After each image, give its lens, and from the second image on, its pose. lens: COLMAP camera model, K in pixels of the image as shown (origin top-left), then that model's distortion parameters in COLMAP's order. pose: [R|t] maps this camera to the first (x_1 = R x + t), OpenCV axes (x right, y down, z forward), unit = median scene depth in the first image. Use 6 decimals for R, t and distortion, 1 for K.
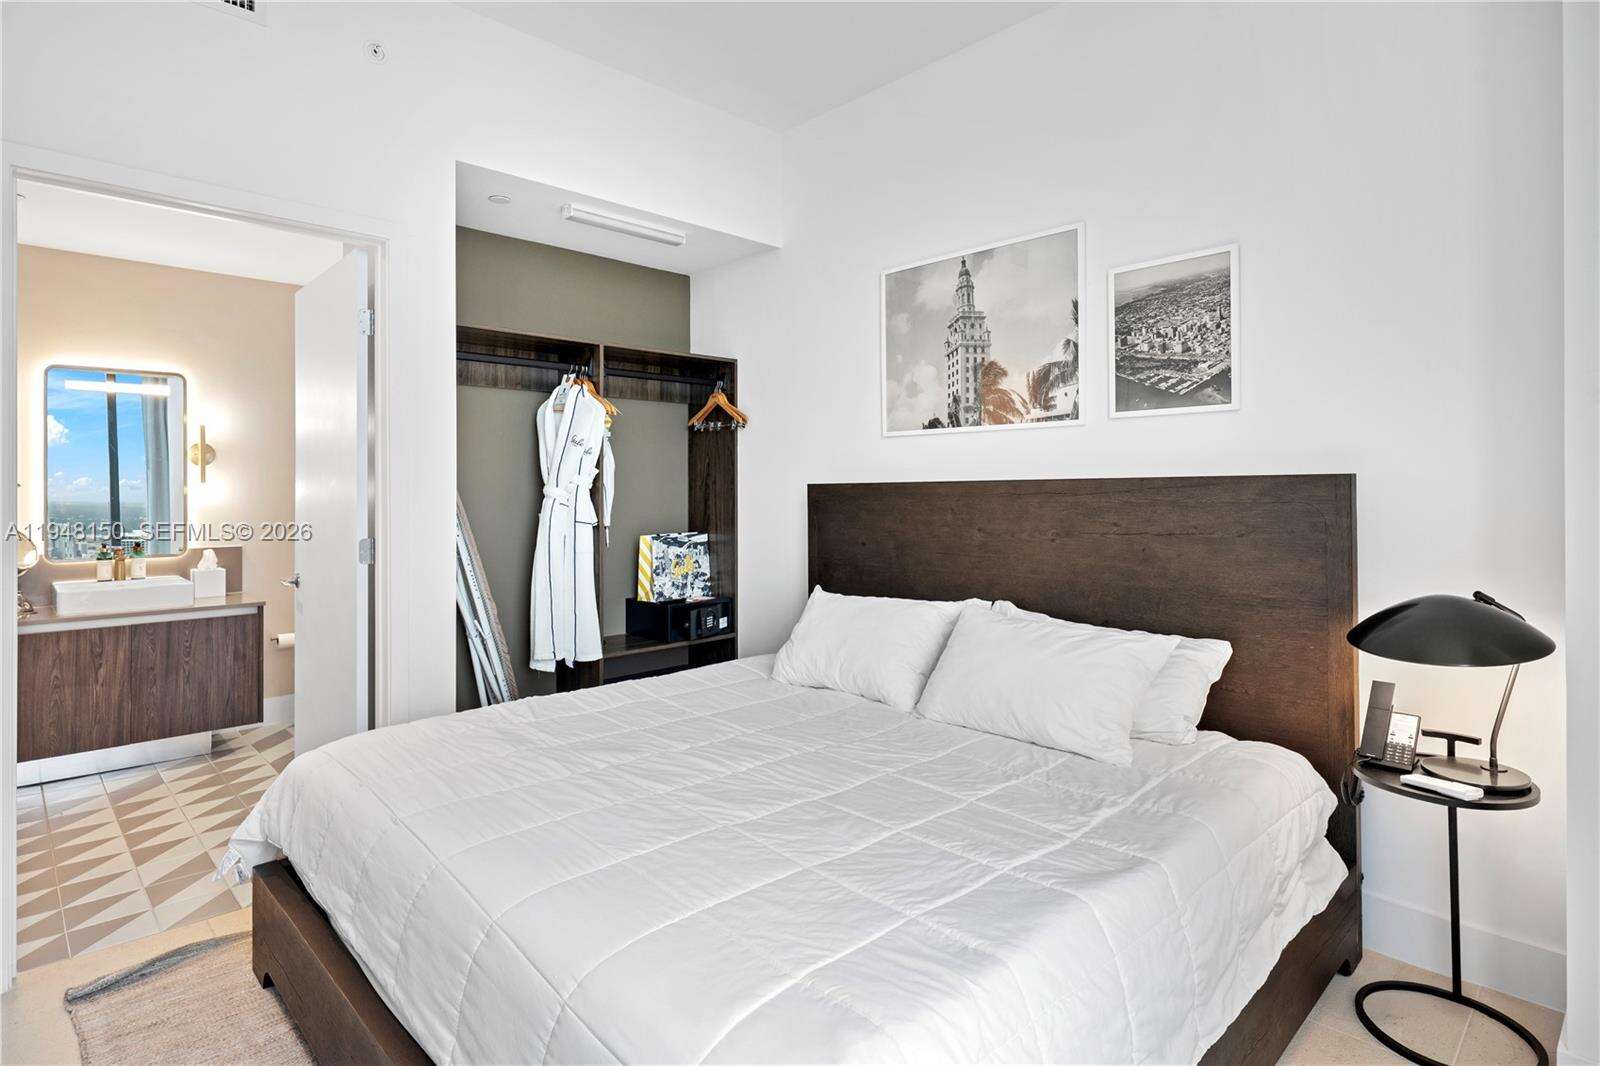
lens RADIAL K [[830.0, 0, 796.4], [0, 830.0, 492.7], [0, 0, 1]] dist [-0.024915, -0.000339]
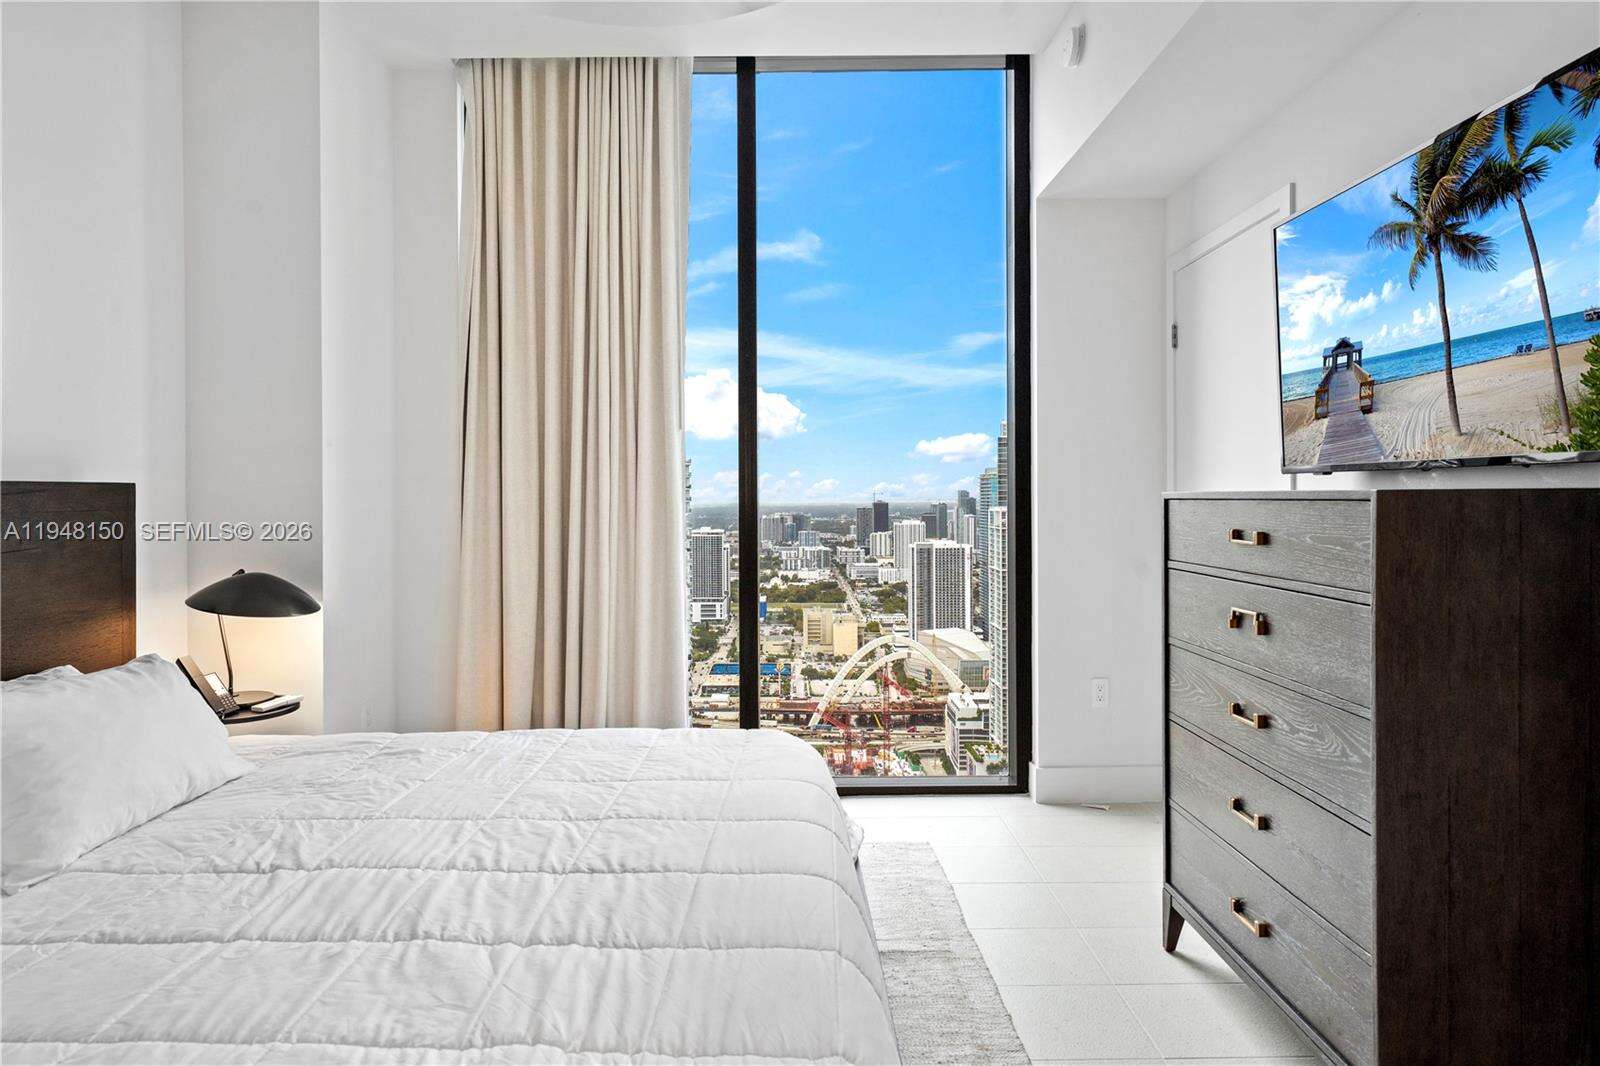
lens RADIAL K [[893.5, 0, 795.3], [0, 893.5, 495.2], [0, 0, 1]] dist [-0.001743, -0.001125]
pose [[-0.726701, 0.010990, 0.686866, -0.587468], [0.014199, 0.999899, -0.000977, 0.004476], [-0.686807, 0.009043, -0.726783, 0.939692]]
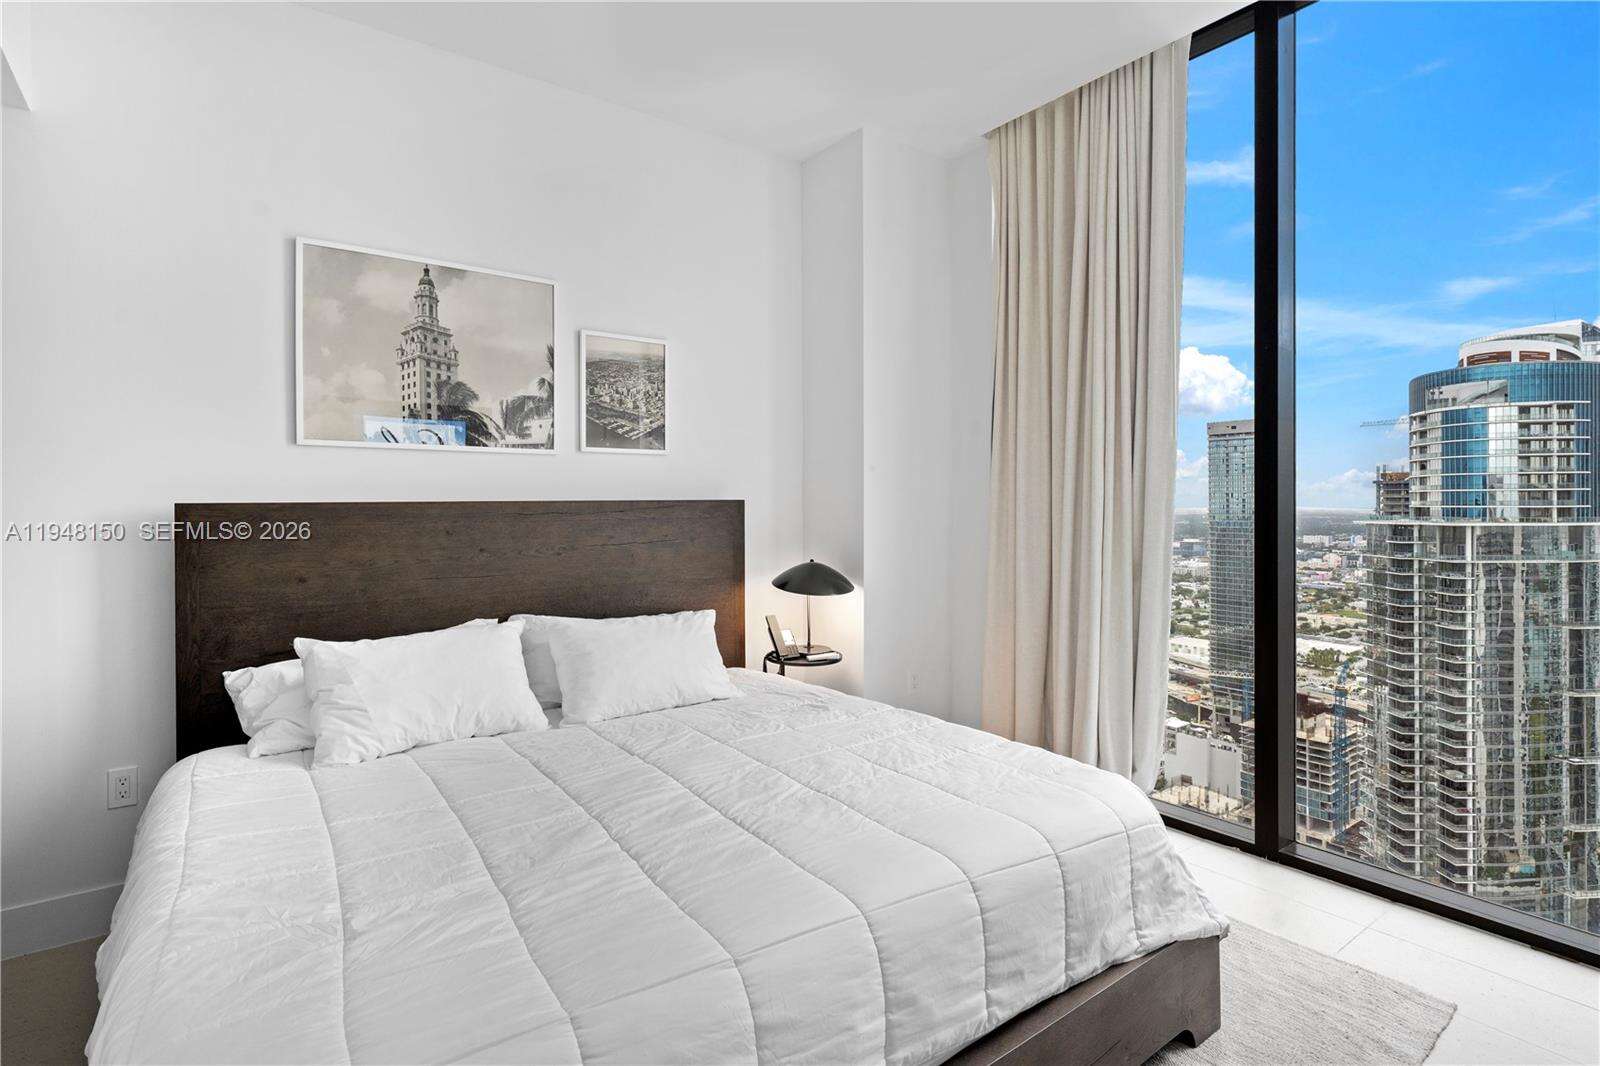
lens RADIAL K [[788.2, 0, 795.9], [0, 788.2, 504.4], [0, 0, 1]] dist [0.001819, 0.000054]
pose [[0.125734, 0.004543, 0.992054, -0.700180], [0.006468, 0.999965, -0.005399, -0.003150], [-0.992043, 0.007096, 0.125700, 0.511547]]
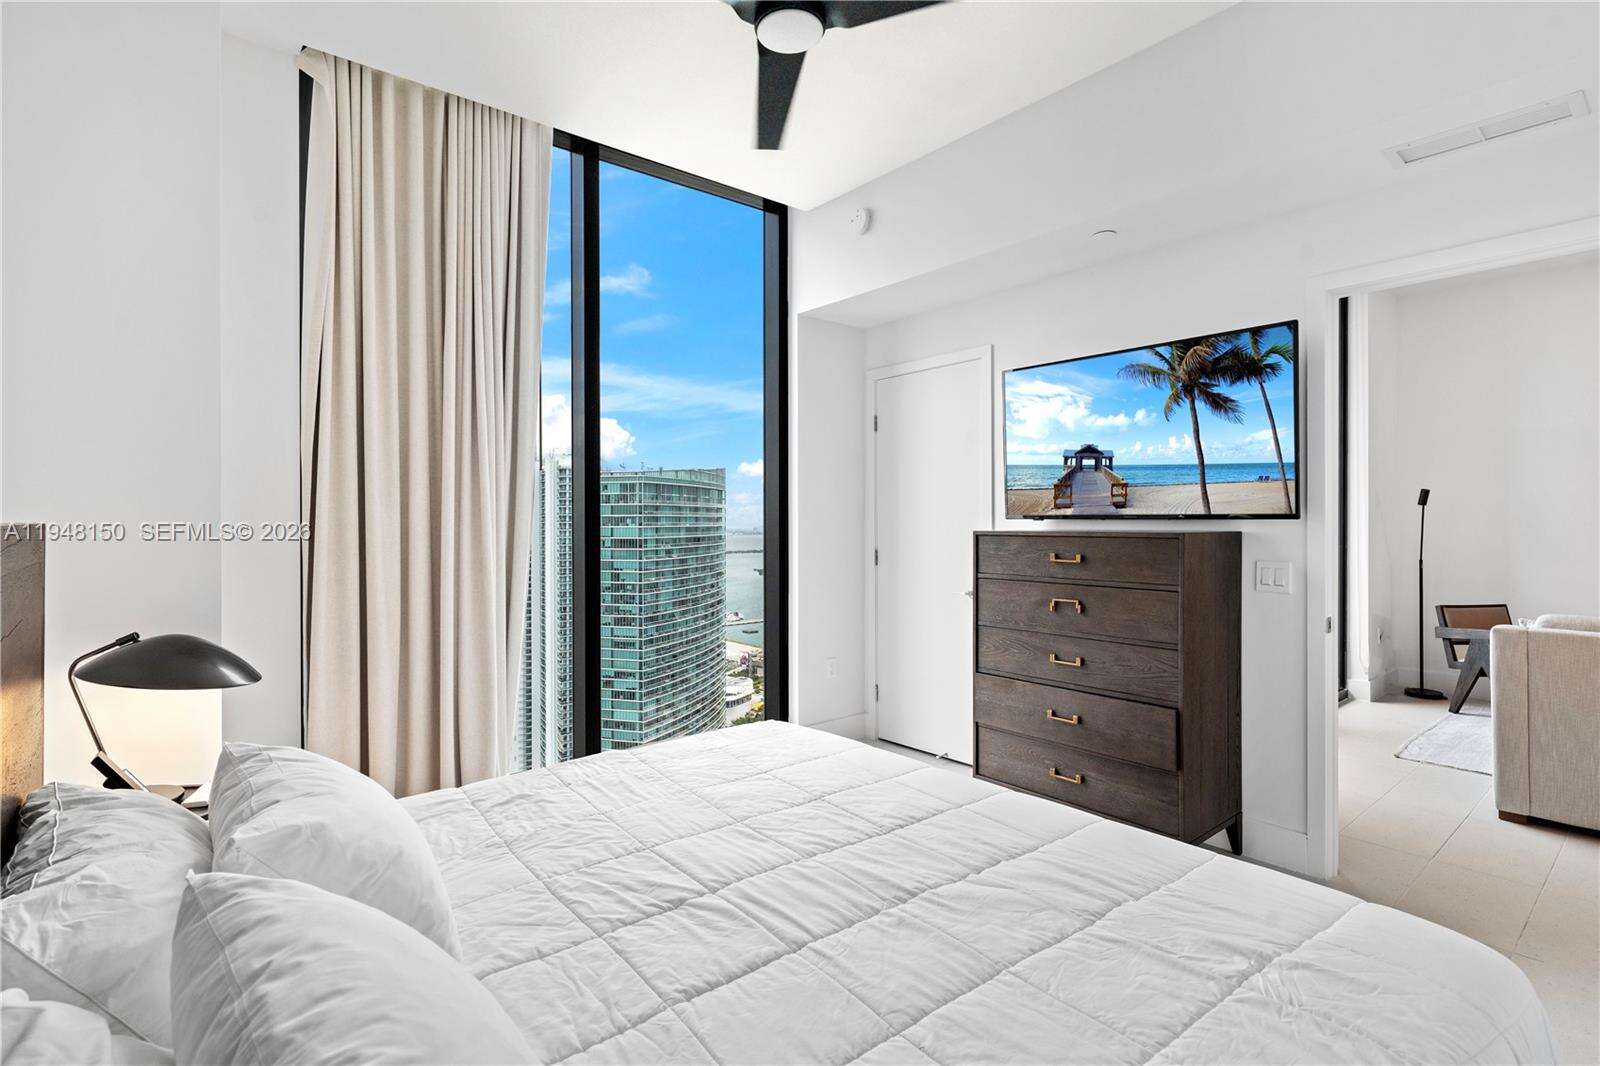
lens RADIAL K [[753.3, 0, 796.6], [0, 753.3, 517.8], [0, 0, 1]] dist [-0.000789, -0.000080]
pose [[-0.996705, 0.010733, 0.080404, -0.085422], [0.010561, 0.999941, -0.002554, -0.013167], [-0.080427, -0.001697, -0.996759, 1.236861]]
